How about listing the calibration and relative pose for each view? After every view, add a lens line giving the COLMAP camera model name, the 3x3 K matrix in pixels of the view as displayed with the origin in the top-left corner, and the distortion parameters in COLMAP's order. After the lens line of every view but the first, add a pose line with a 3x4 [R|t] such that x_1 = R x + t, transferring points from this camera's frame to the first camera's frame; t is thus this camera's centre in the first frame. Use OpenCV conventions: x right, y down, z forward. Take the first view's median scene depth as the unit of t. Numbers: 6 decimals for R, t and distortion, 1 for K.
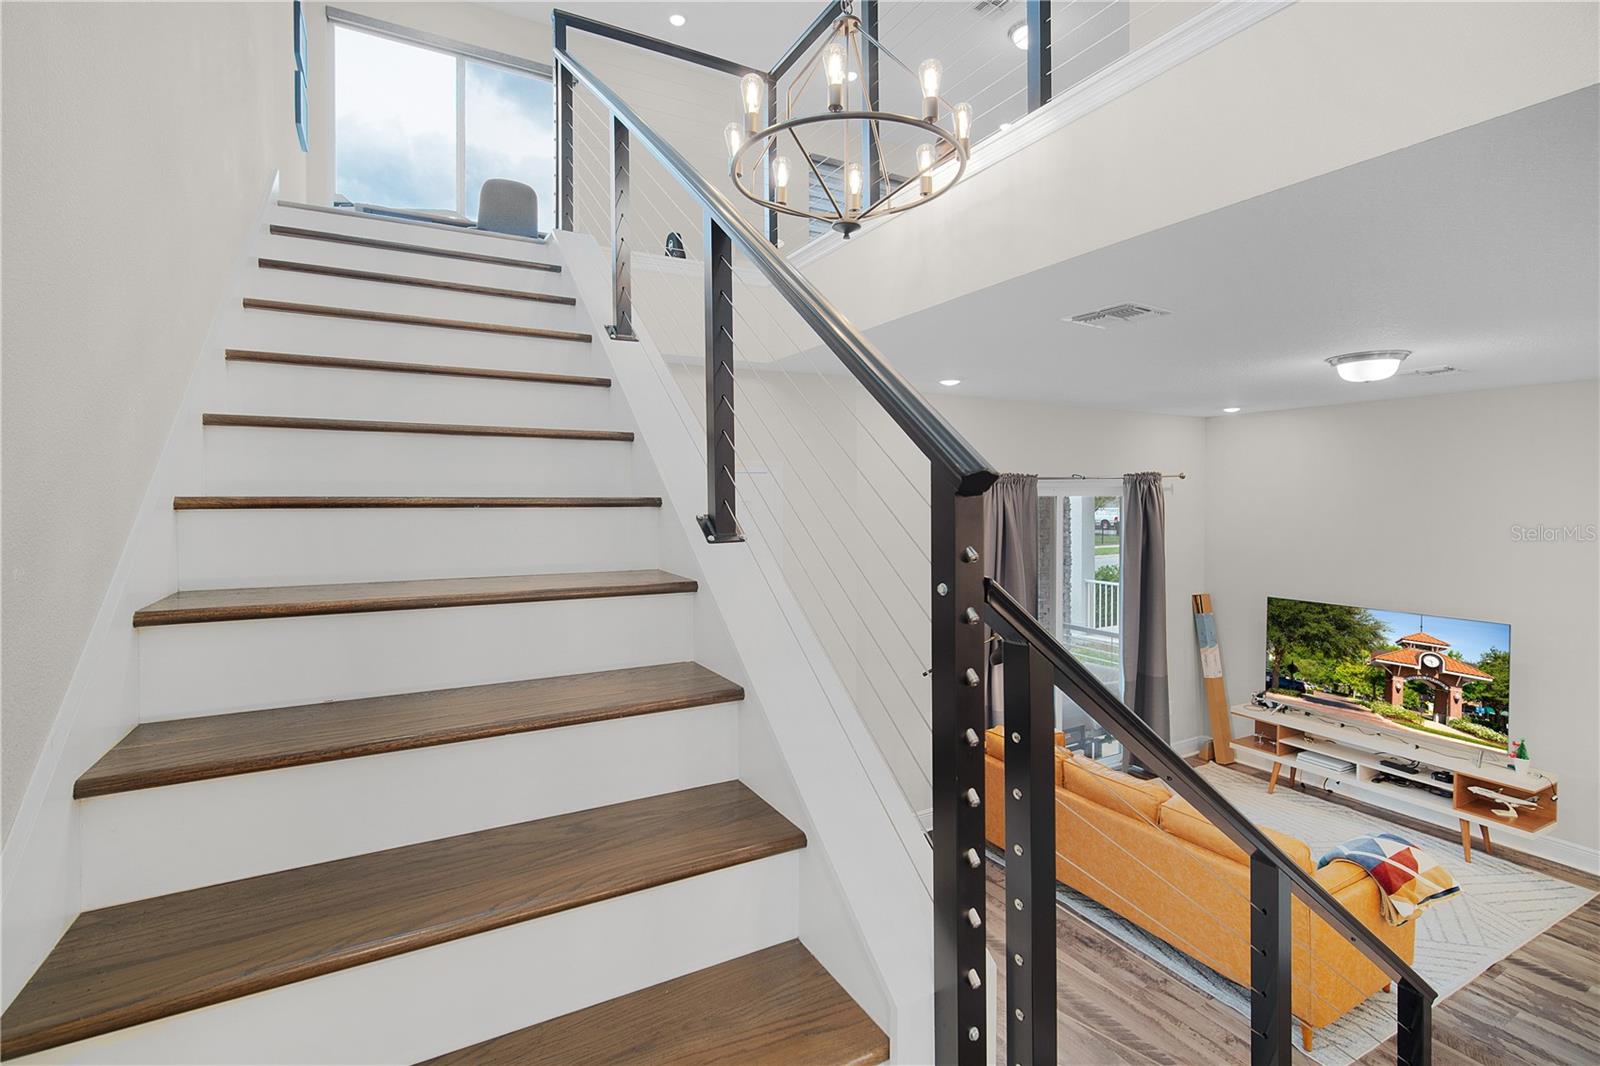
lens RADIAL K [[695.3, 0, 833.1], [0, 695.3, 541.9], [0, 0, 1]] dist [0.000181, 0.000541]
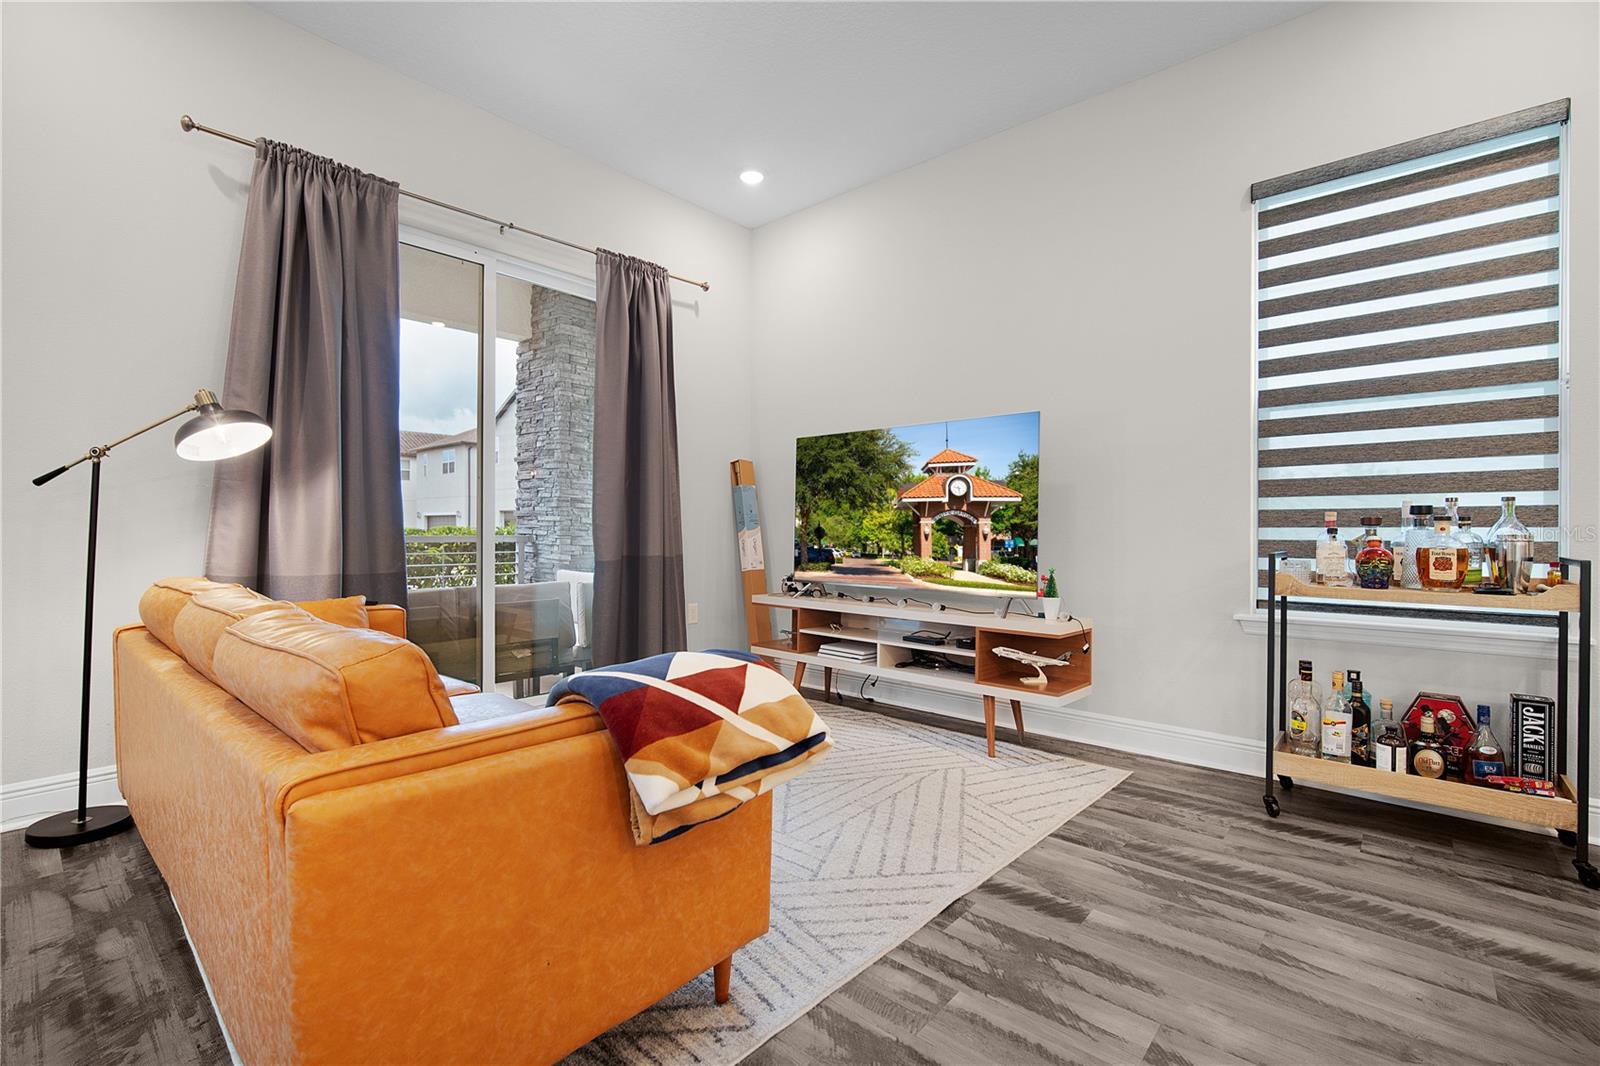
lens RADIAL K [[710.5, 0, 792.6], [0, 710.5, 525.0], [0, 0, 1]] dist [-0.002770, -0.000147]
pose [[0.949209, 0.002268, 0.314638, 0.462905], [0.012747, 0.998876, -0.045655, 0.240040], [-0.314387, 0.047347, 0.948113, 0.356603]]
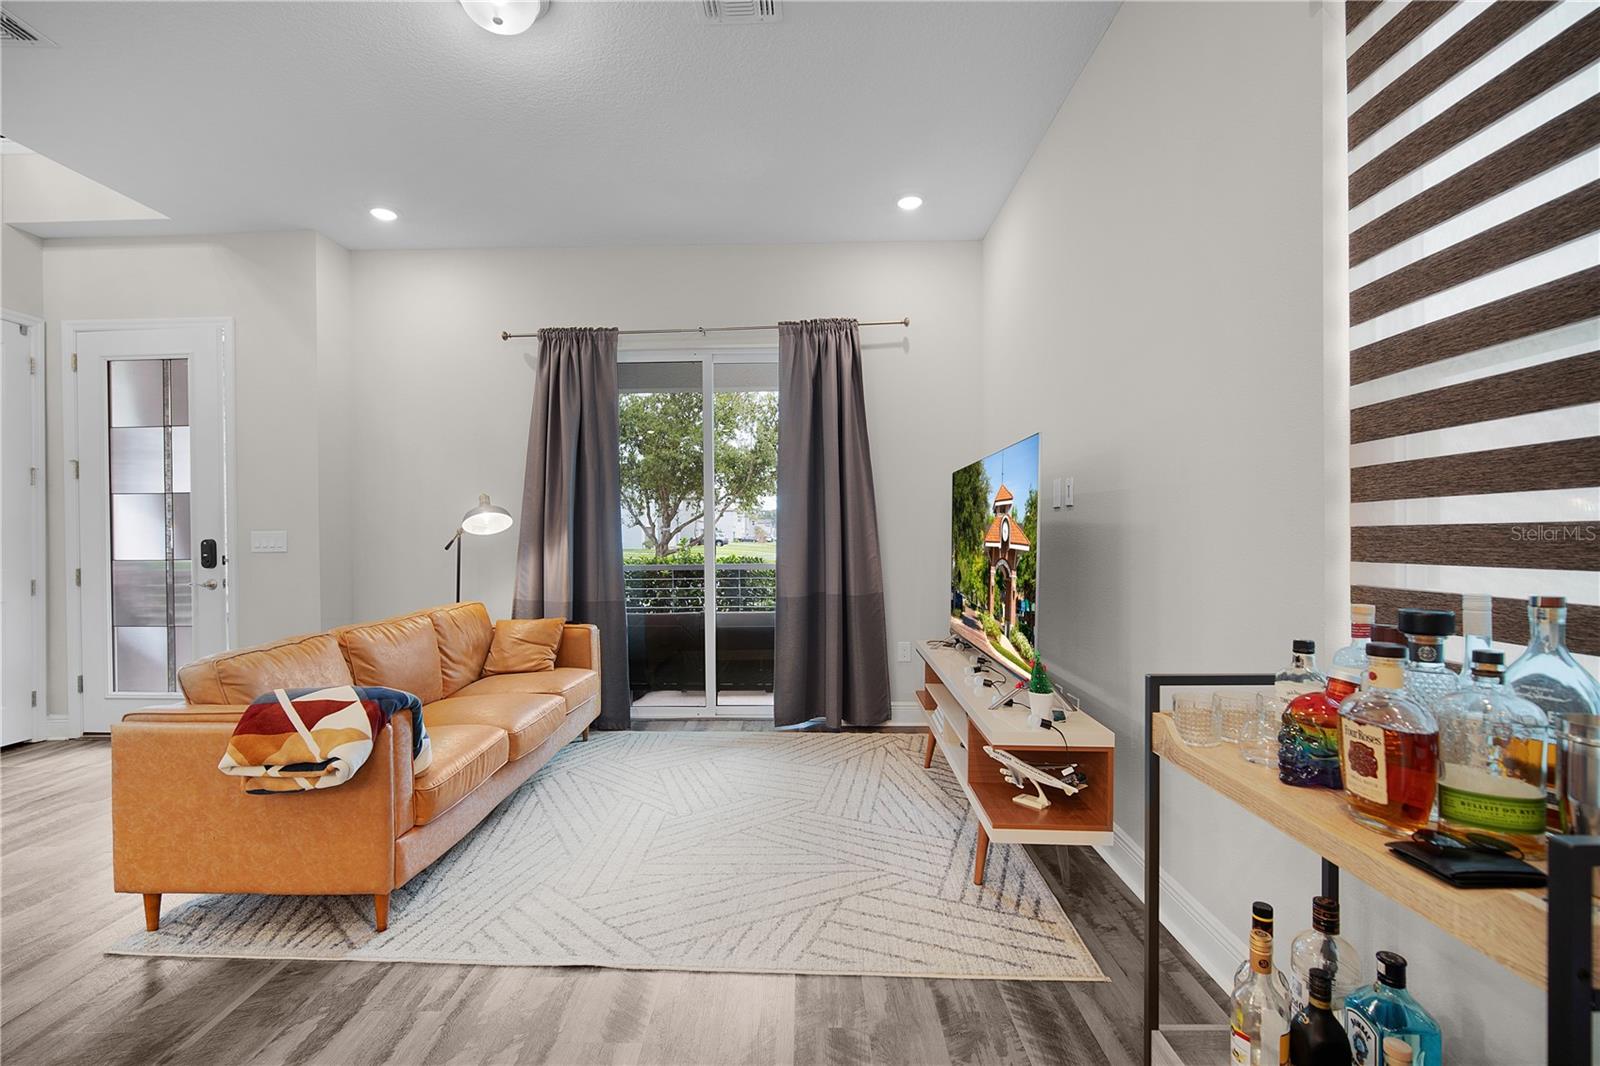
lens RADIAL K [[672.2, 0, 805.0], [0, 672.2, 559.5], [0, 0, 1]] dist [-0.000508, -0.000087]
pose [[0.854373, 0.008834, -0.519586, 0.998733], [-0.013530, 0.999895, -0.005247, 0.198767], [0.519485, 0.011513, 0.854402, 0.449528]]
